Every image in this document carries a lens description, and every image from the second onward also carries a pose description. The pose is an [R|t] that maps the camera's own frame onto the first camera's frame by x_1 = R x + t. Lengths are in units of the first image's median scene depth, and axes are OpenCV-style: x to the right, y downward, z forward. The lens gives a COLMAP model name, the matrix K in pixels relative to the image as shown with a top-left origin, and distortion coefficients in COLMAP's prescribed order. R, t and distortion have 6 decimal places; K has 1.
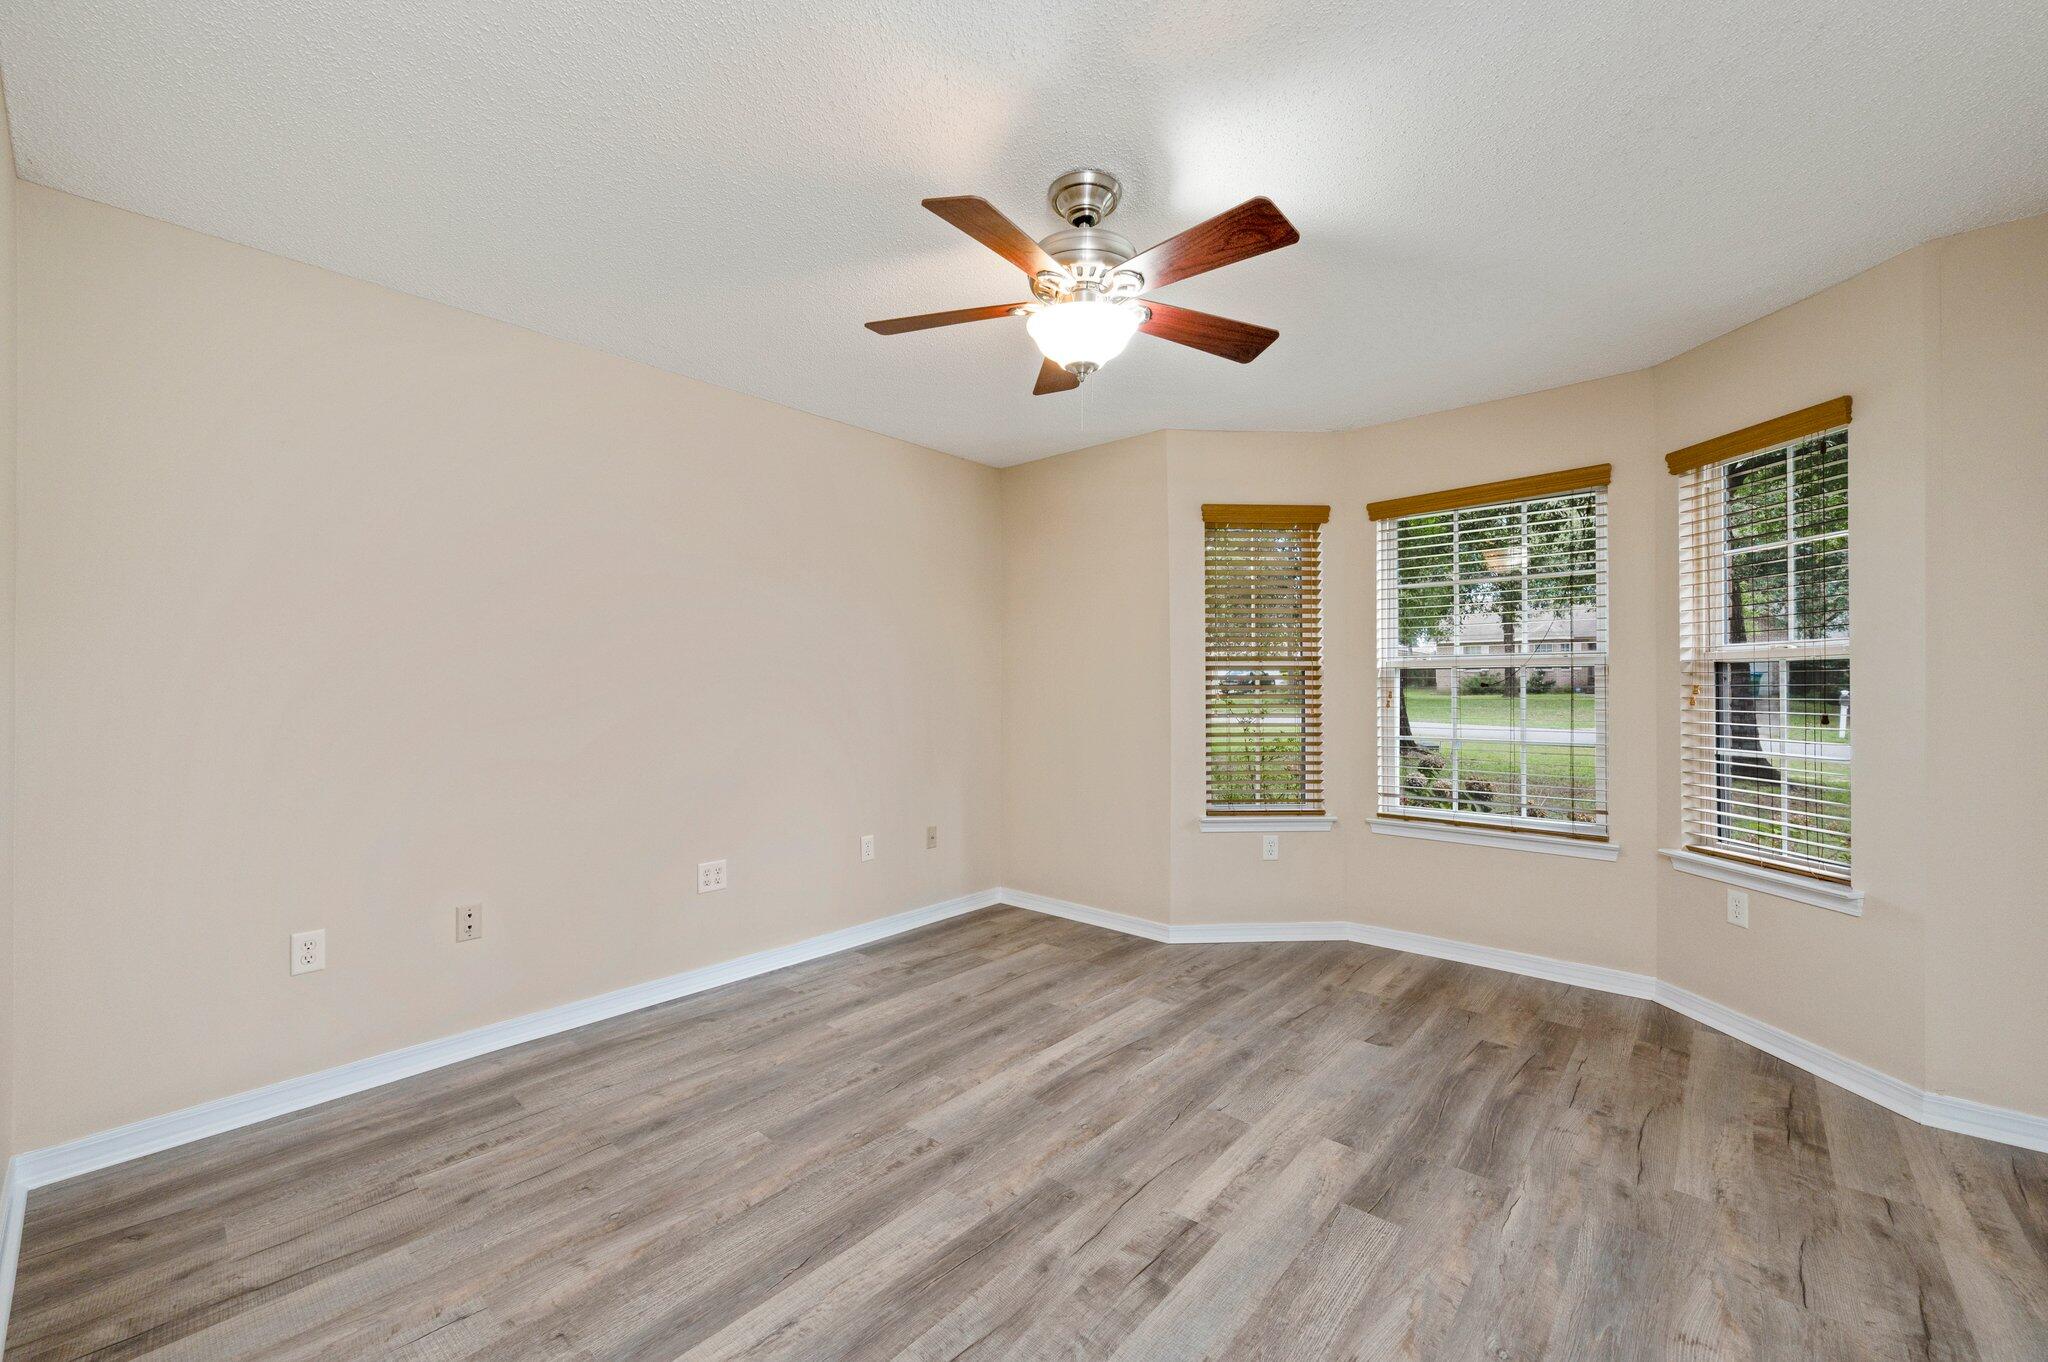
lens RADIAL K [[815.3, 0, 1022.3], [0, 815.3, 681.0], [0, 0, 1]] dist [0.001440, 0.000016]
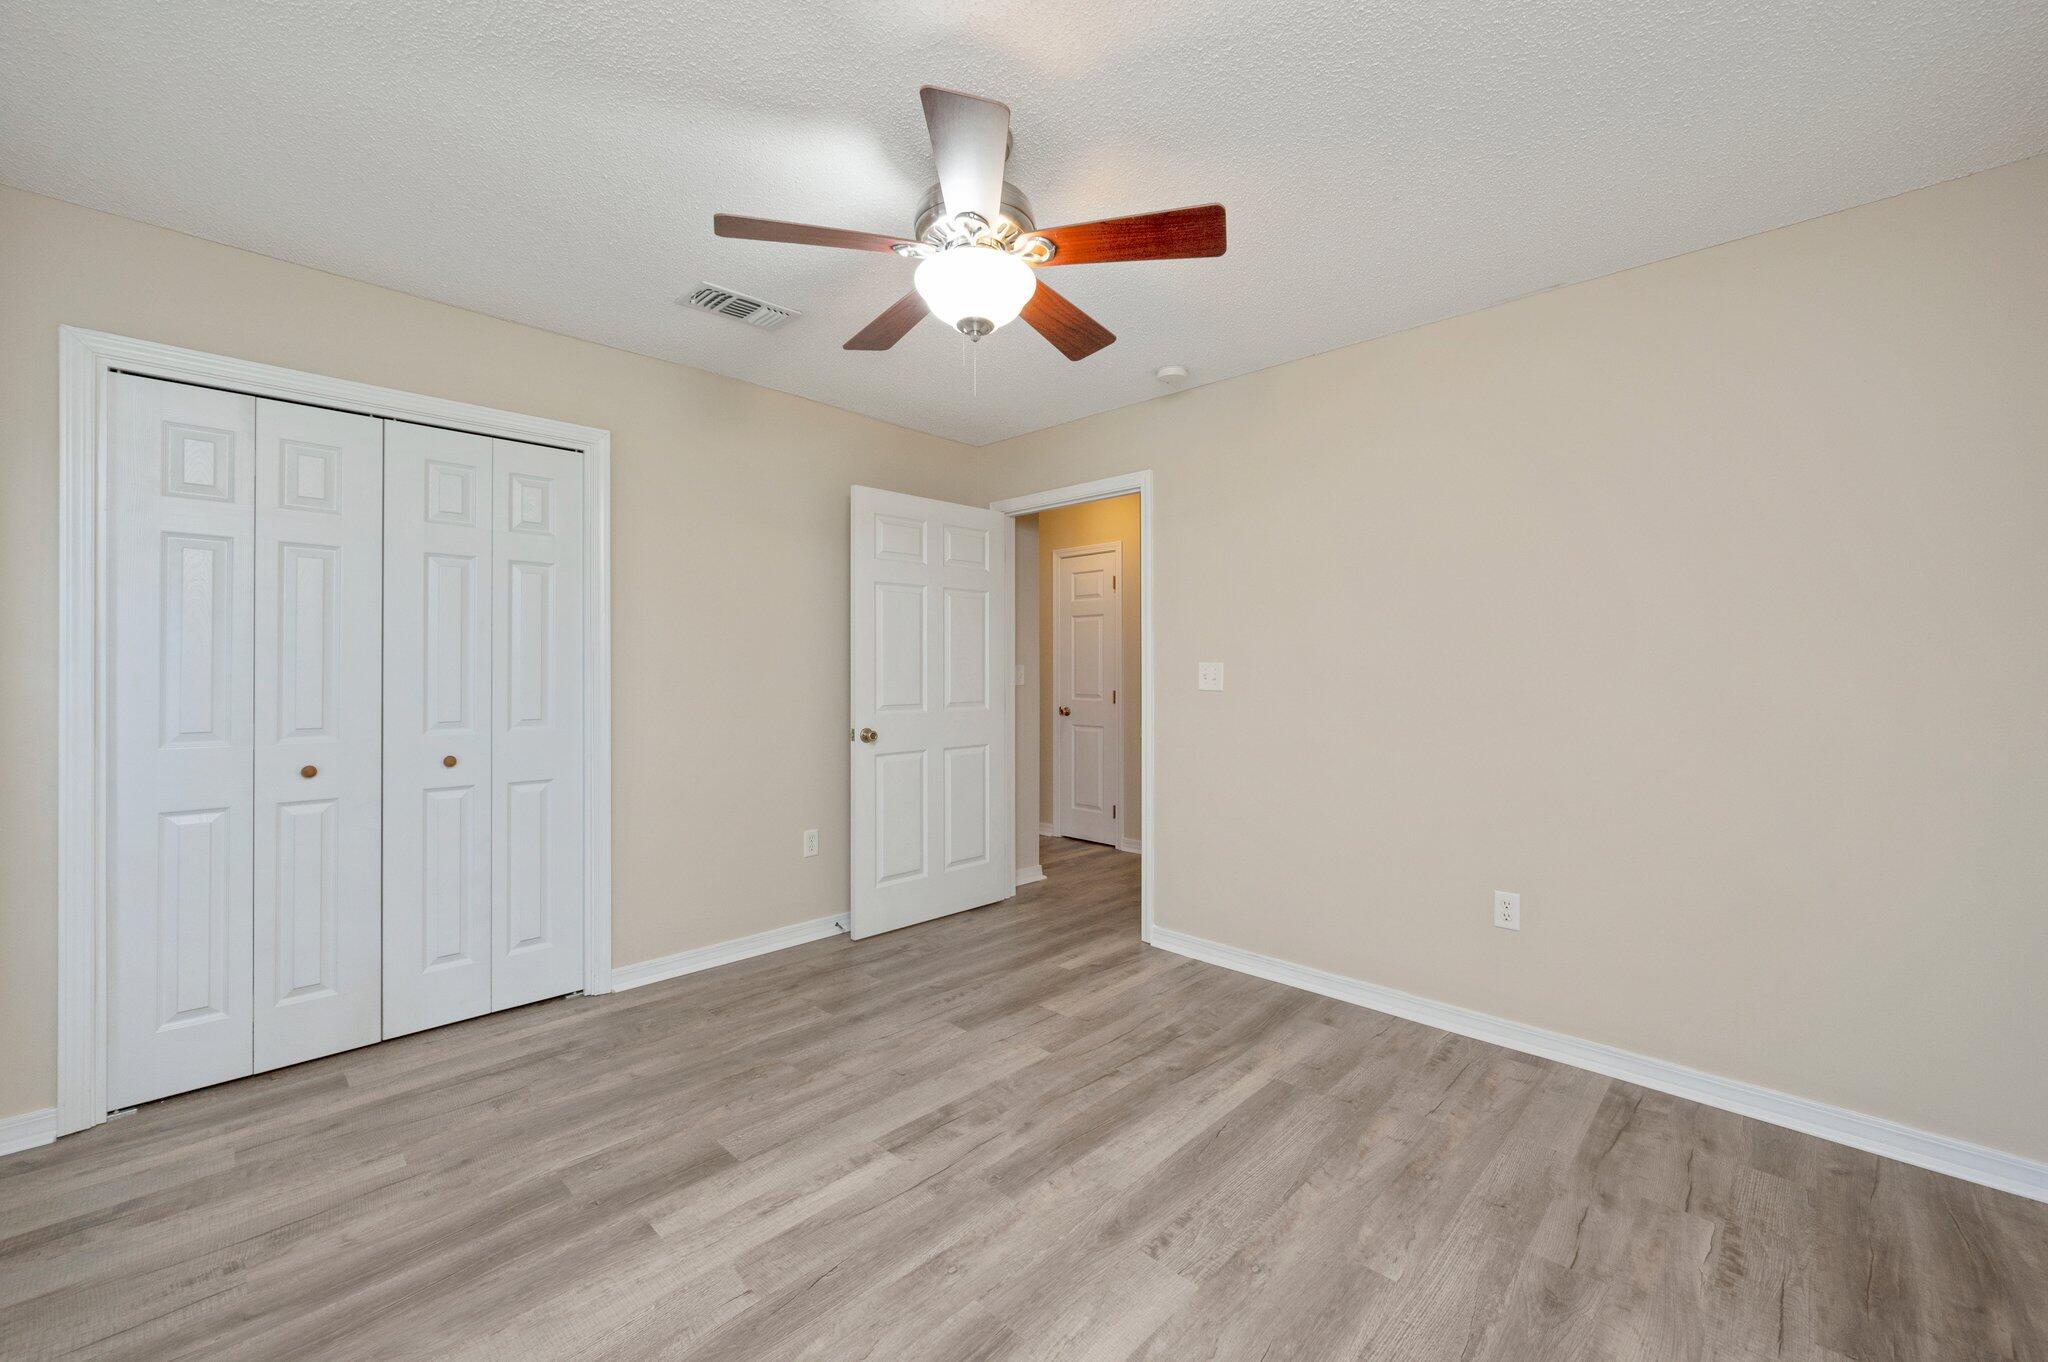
lens RADIAL K [[815.3, 0, 1022.3], [0, 815.3, 681.0], [0, 0, 1]] dist [0.001440, 0.000016]
pose [[-0.998450, -0.002174, 0.055615, -0.030760], [-0.001965, 0.999991, 0.003826, 0.009790], [-0.055623, 0.003711, -0.998445, 1.979334]]
